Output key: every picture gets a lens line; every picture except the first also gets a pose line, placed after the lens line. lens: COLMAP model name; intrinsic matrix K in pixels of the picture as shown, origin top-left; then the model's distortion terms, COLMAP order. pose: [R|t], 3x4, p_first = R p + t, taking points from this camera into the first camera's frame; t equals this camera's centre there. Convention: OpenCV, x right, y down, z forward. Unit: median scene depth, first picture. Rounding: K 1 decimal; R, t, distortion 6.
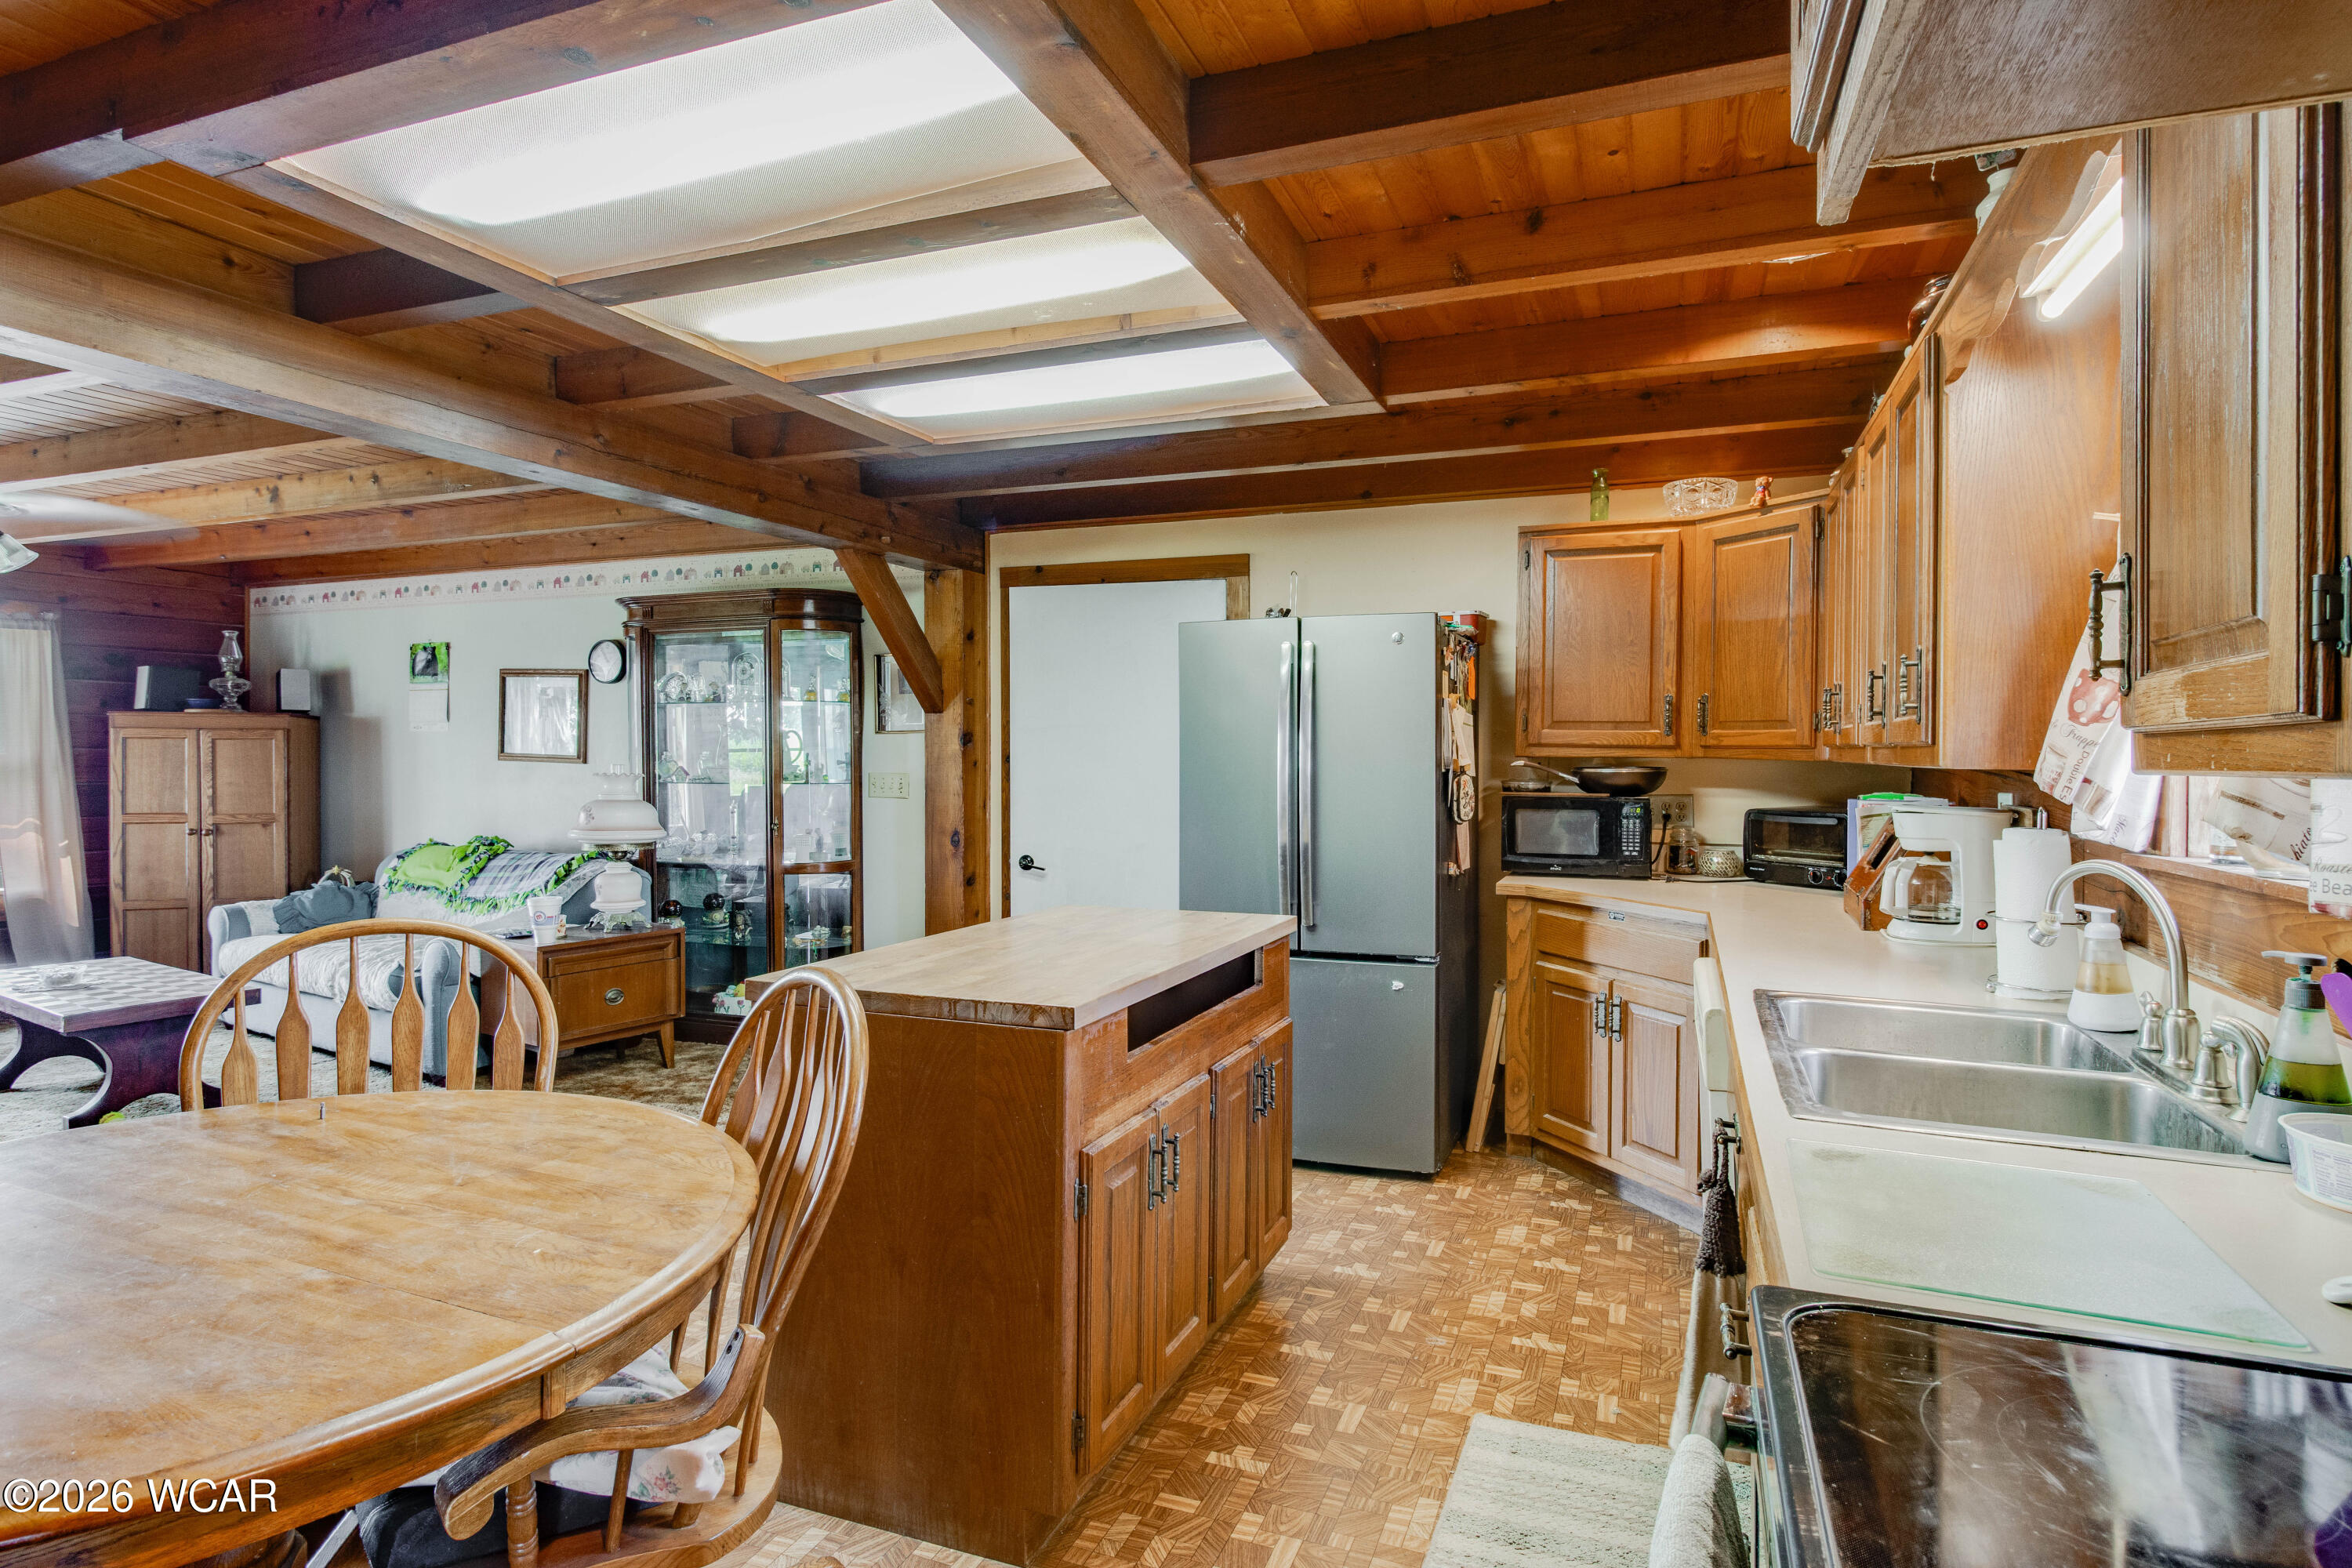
lens RADIAL K [[1212.9, 0, 1188.0], [0, 1212.9, 767.5], [0, 0, 1]] dist [-0.000276, 0.000411]
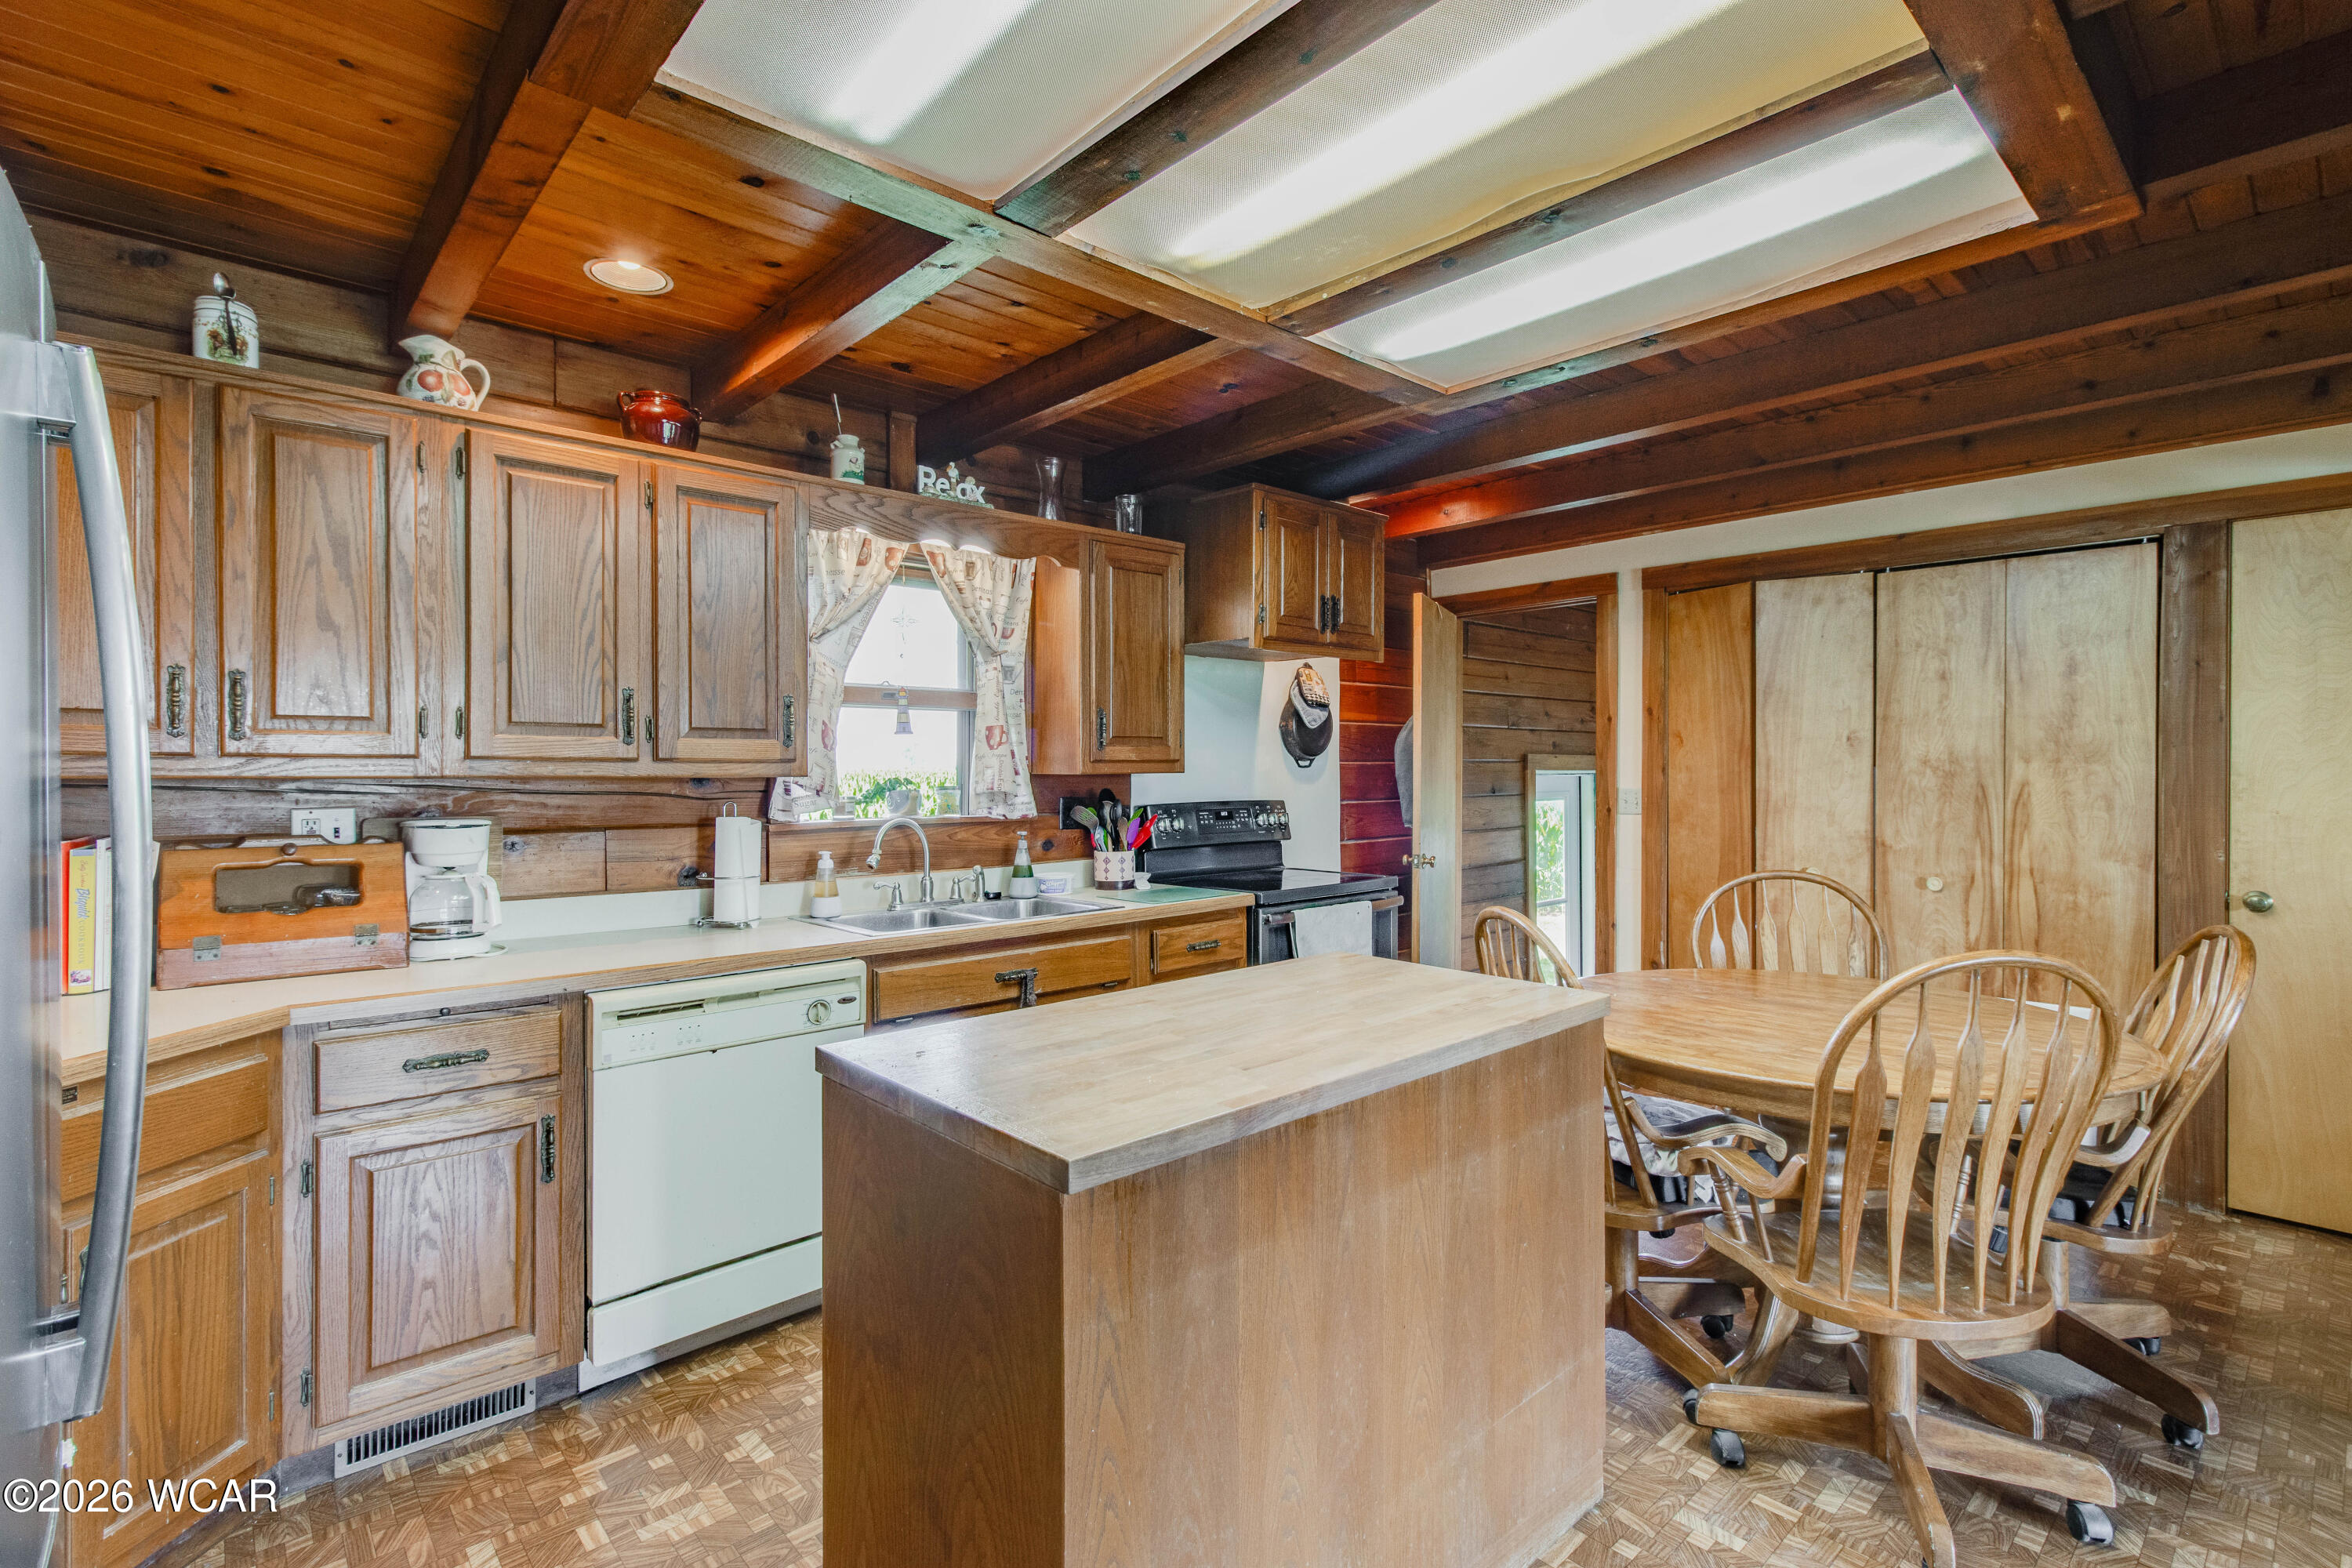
lens RADIAL K [[1087.5, 0, 1187.5], [0, 1087.5, 766.6], [0, 0, 1]] dist [0.000885, 0.000170]
pose [[-0.899862, -0.002177, 0.436169, -0.307078], [0.004152, 0.999900, 0.013556, -0.021077], [-0.436155, 0.014009, -0.899763, 1.445625]]
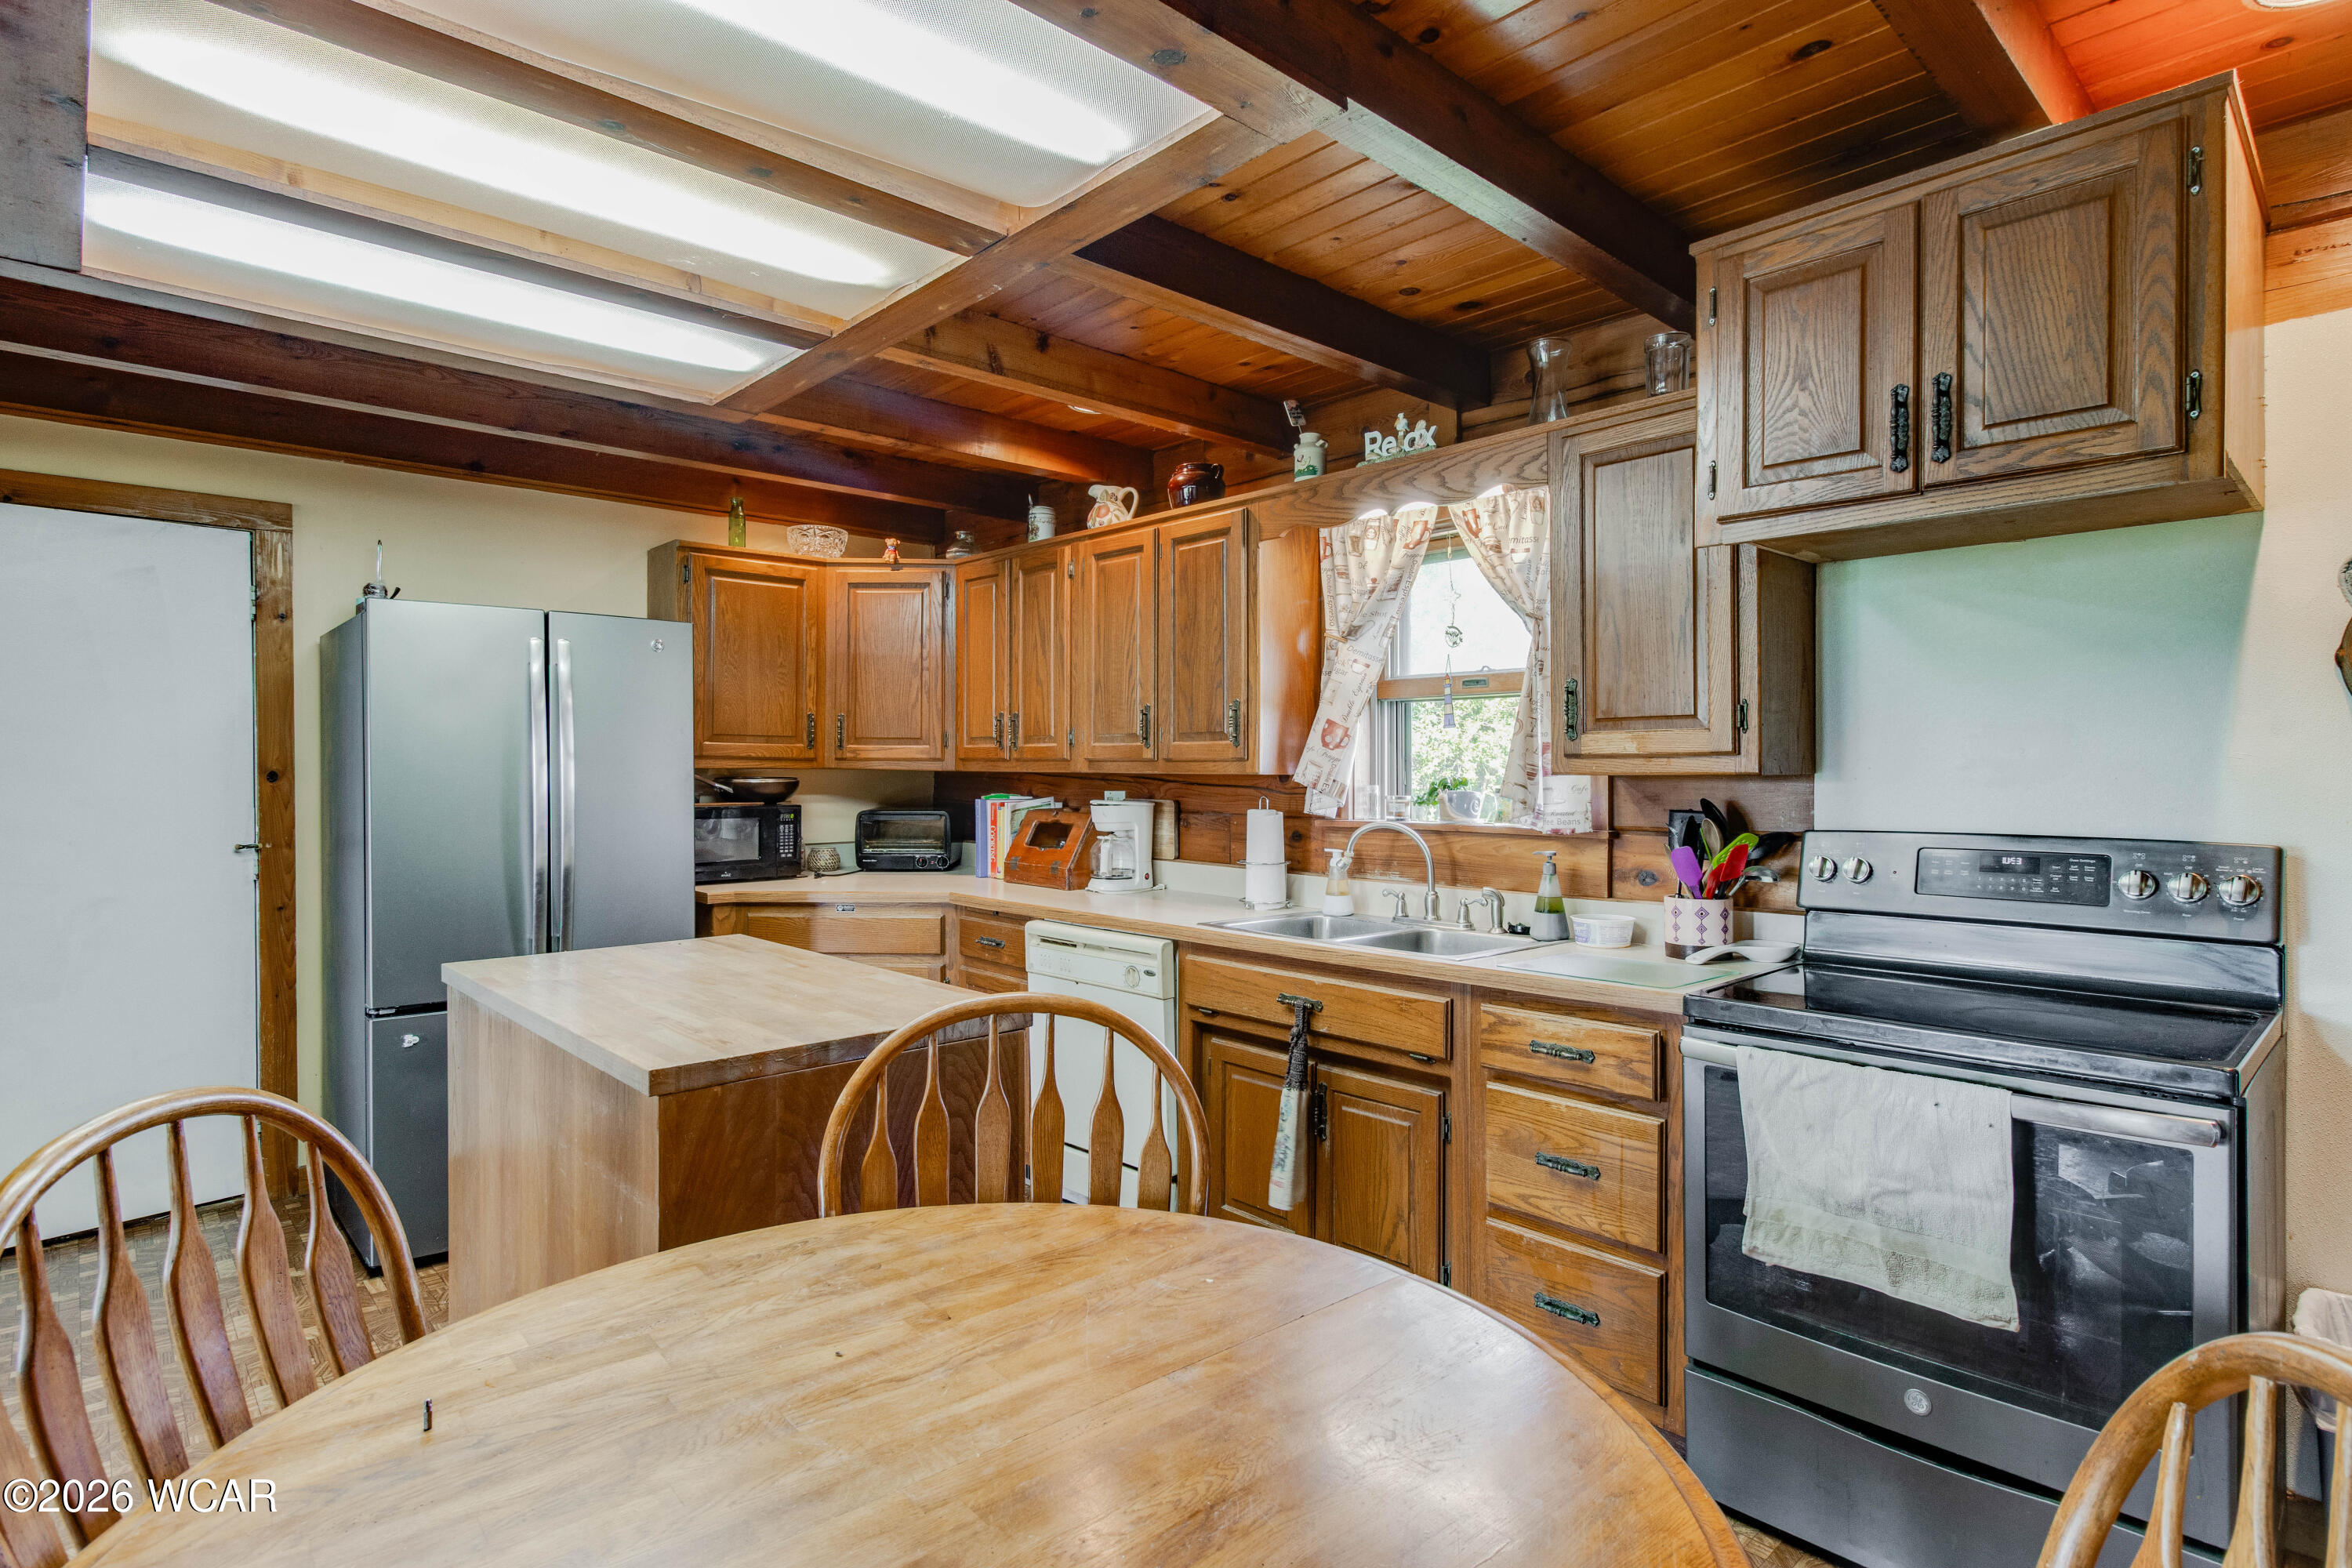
lens RADIAL K [[1212.9, 0, 1188.0], [0, 1212.9, 767.5], [0, 0, 1]] dist [-0.000276, 0.000411]
pose [[0.429492, -0.003984, 0.903062, -0.652025], [0.011324, 0.999935, -0.000974, -0.005906], [-0.902999, 0.010644, 0.429510, 0.270987]]
